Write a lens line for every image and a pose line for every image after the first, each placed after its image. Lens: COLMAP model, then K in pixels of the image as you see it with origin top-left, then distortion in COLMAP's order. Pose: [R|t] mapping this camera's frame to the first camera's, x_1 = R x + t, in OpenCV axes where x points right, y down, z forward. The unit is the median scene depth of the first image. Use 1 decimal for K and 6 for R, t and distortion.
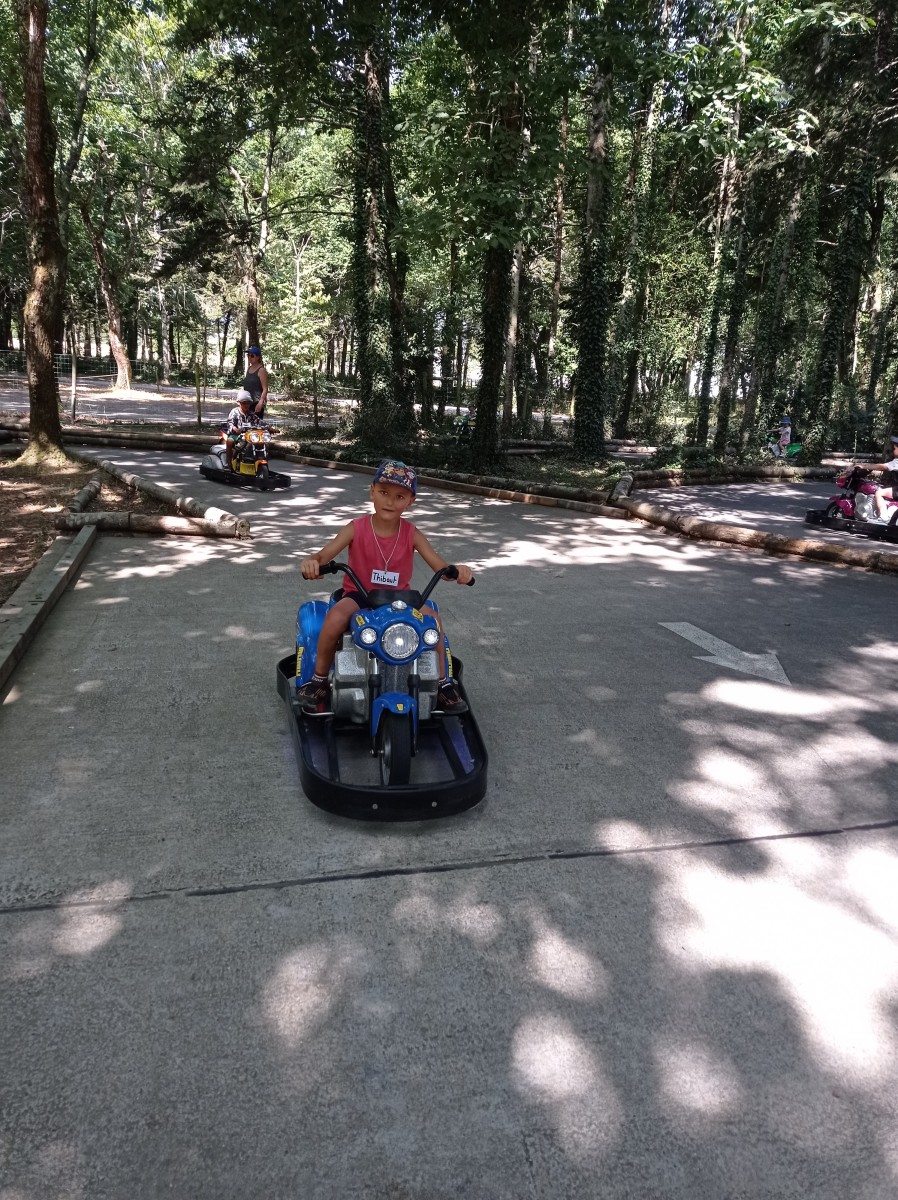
lens RADIAL K [[884.3, 0, 451.0], [0, 884.3, 608.5], [0, 0, 1]] dist [0.126039, -0.197653]
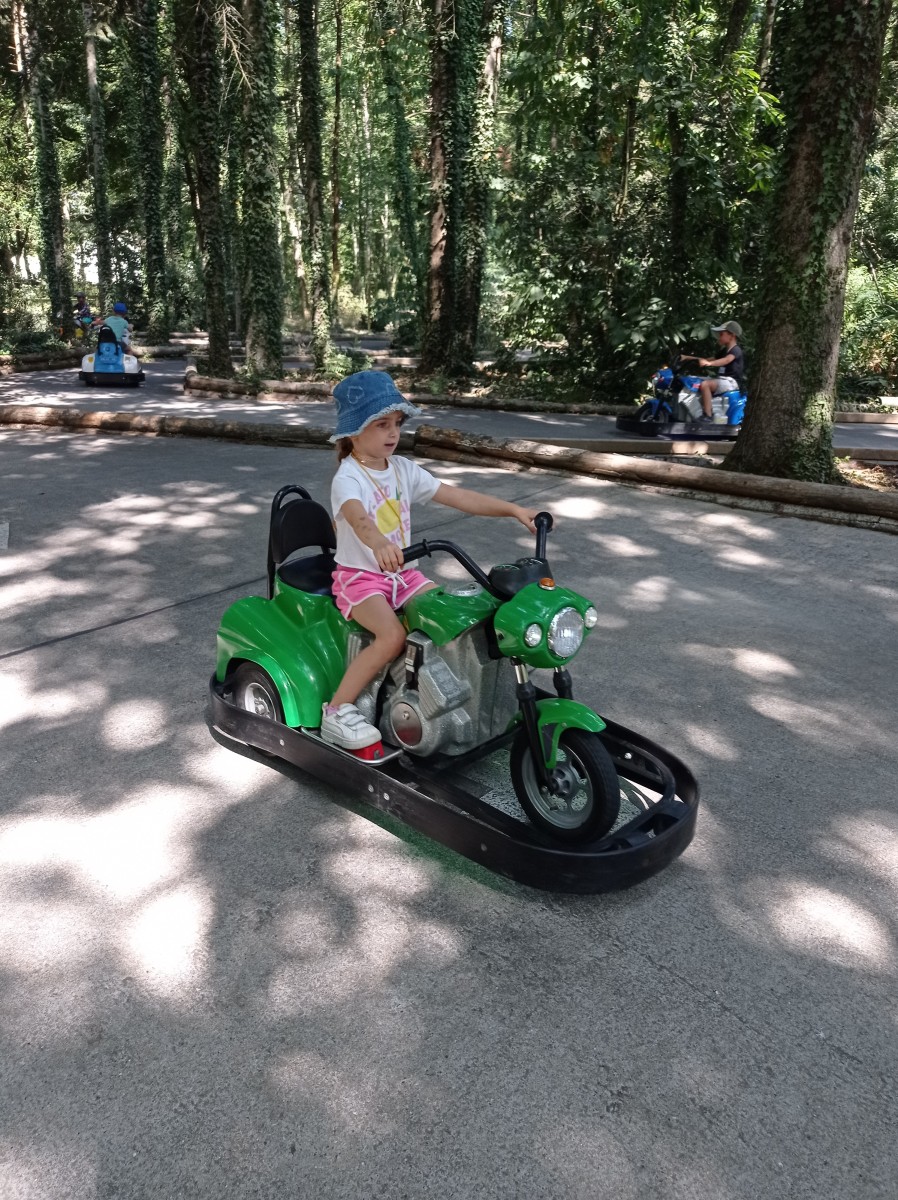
lens RADIAL K [[898.1, 0, 449.2], [0, 898.1, 608.4], [0, 0, 1]] dist [0.096366, -0.164192]
pose [[0.823034, -0.217043, 0.524888, 0.048189], [0.157982, 0.975122, 0.155497, 0.014509], [-0.545579, -0.045057, 0.836847, -0.026390]]
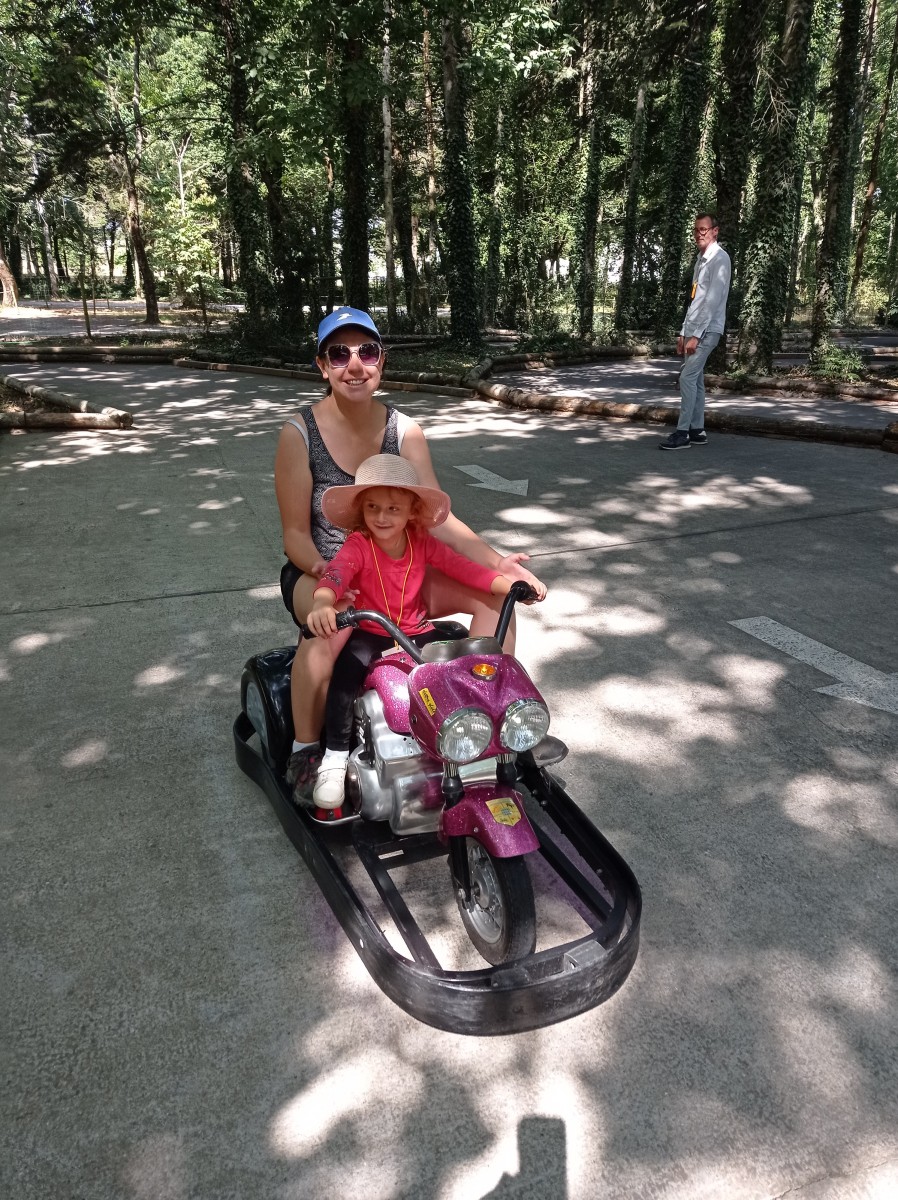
lens RADIAL K [[909.0, 0, 451.1], [0, 909.0, 597.5], [0, 0, 1]] dist [0.118006, -0.198481]
pose [[0.994988, -0.076309, 0.064623, 0.032460], [0.070518, 0.993657, 0.087594, 0.022411], [-0.070897, -0.082598, 0.994058, -0.084048]]
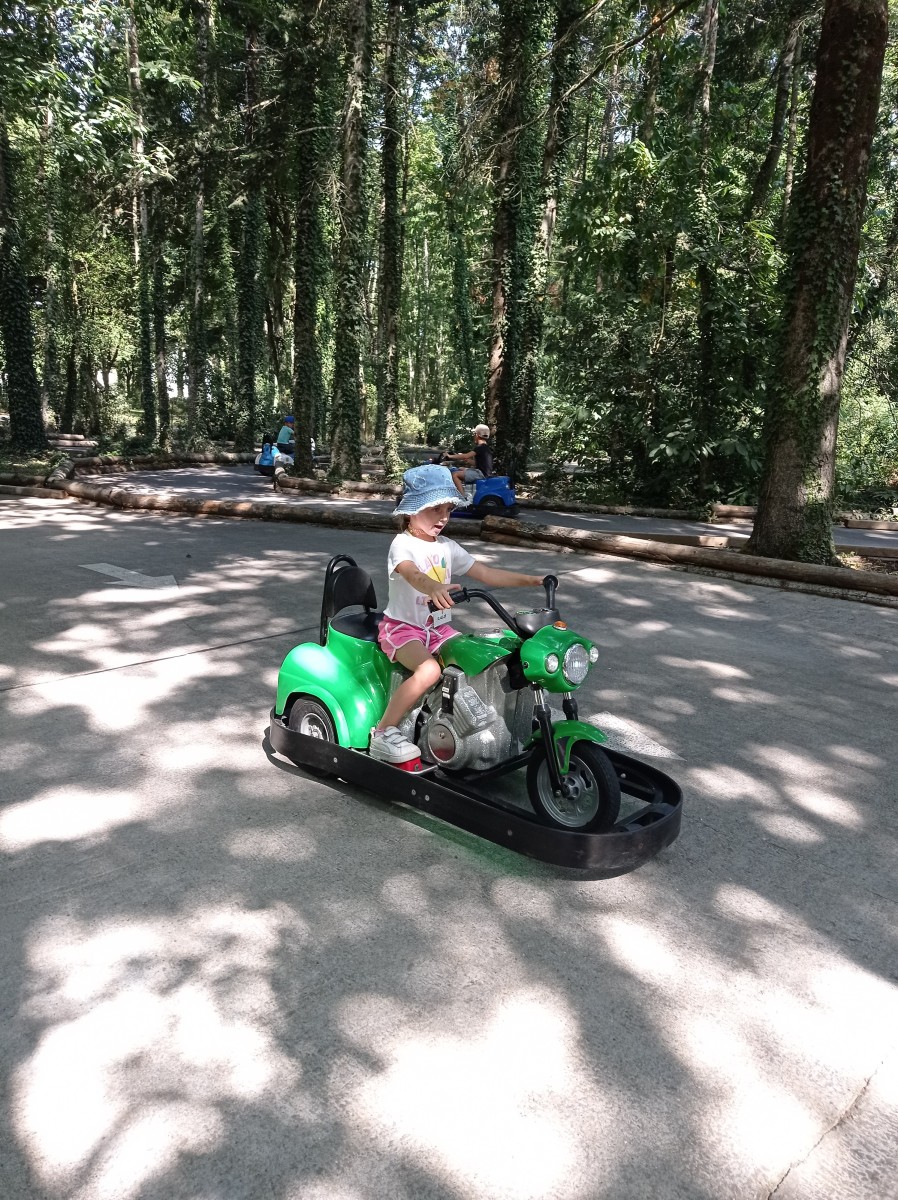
lens RADIAL K [[900.8, 0, 454.1], [0, 900.8, 598.5], [0, 0, 1]] dist [0.112948, -0.181472]
pose [[0.847690, -0.122744, 0.516097, 0.007753], [0.131766, 0.991093, 0.019288, 0.025091], [-0.513868, 0.051653, 0.856313, -0.070066]]
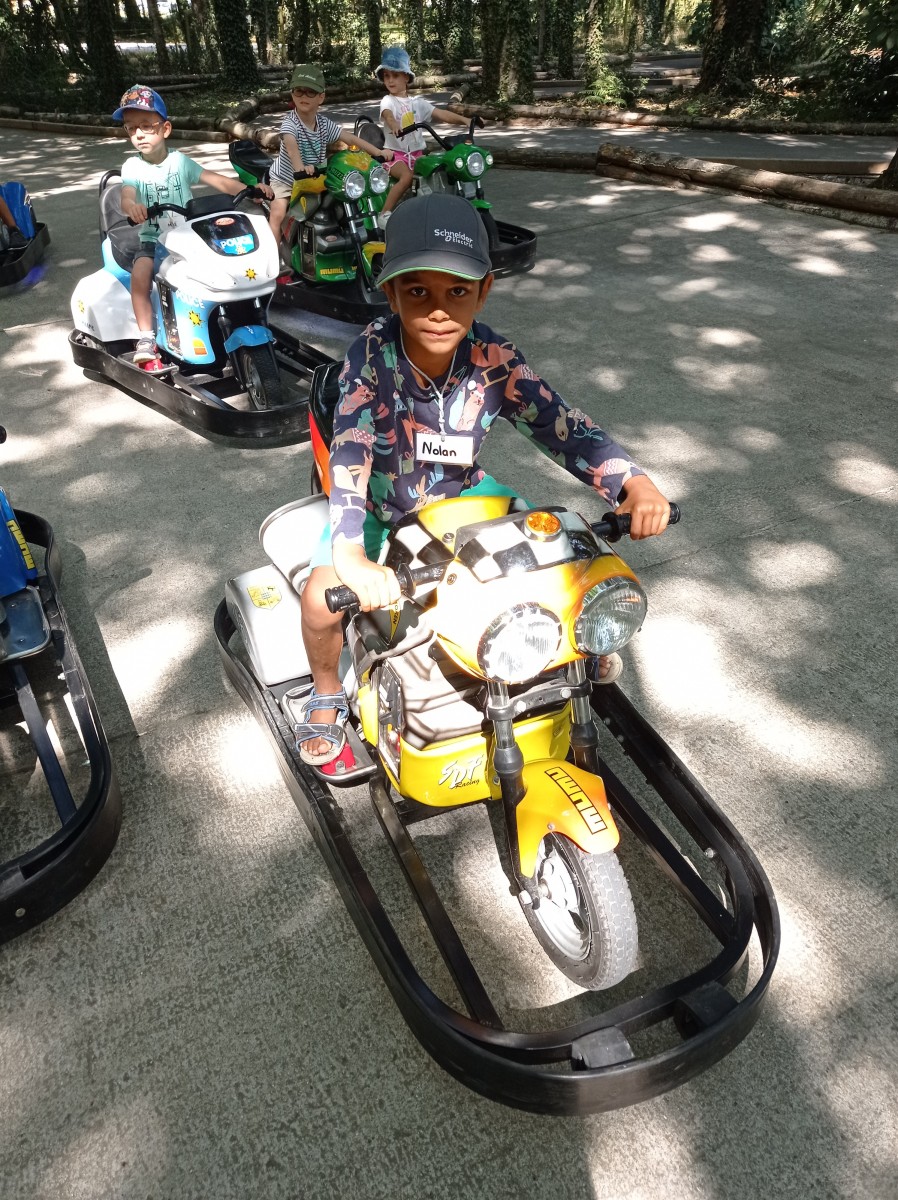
lens RADIAL K [[923.5, 0, 449.0], [0, 923.5, 600.0], [0, 0, 1]] dist [-0.083384, 0.124593]
pose [[0.967169, -0.199727, 0.157138, 0.076838], [0.137304, 0.930994, 0.338227, 0.035351], [-0.213848, -0.305547, 0.927852, -0.110009]]
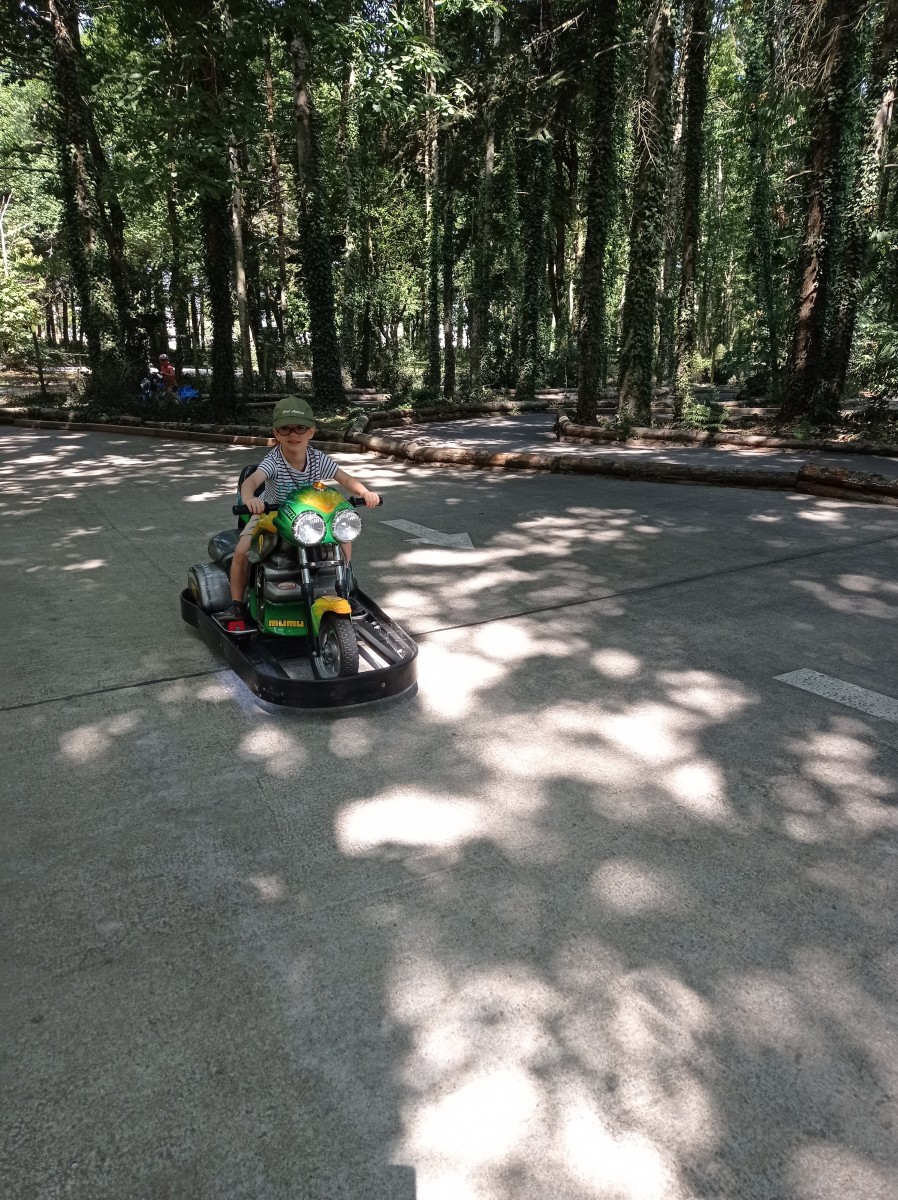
lens RADIAL K [[903.2, 0, 447.3], [0, 903.2, 596.9], [0, 0, 1]] dist [0.108494, -0.172531]
pose [[0.964392, -0.119582, 0.235898, 0.006795], [0.113522, 0.992764, 0.039155, 0.019968], [-0.238873, -0.010981, 0.970989, -0.050709]]
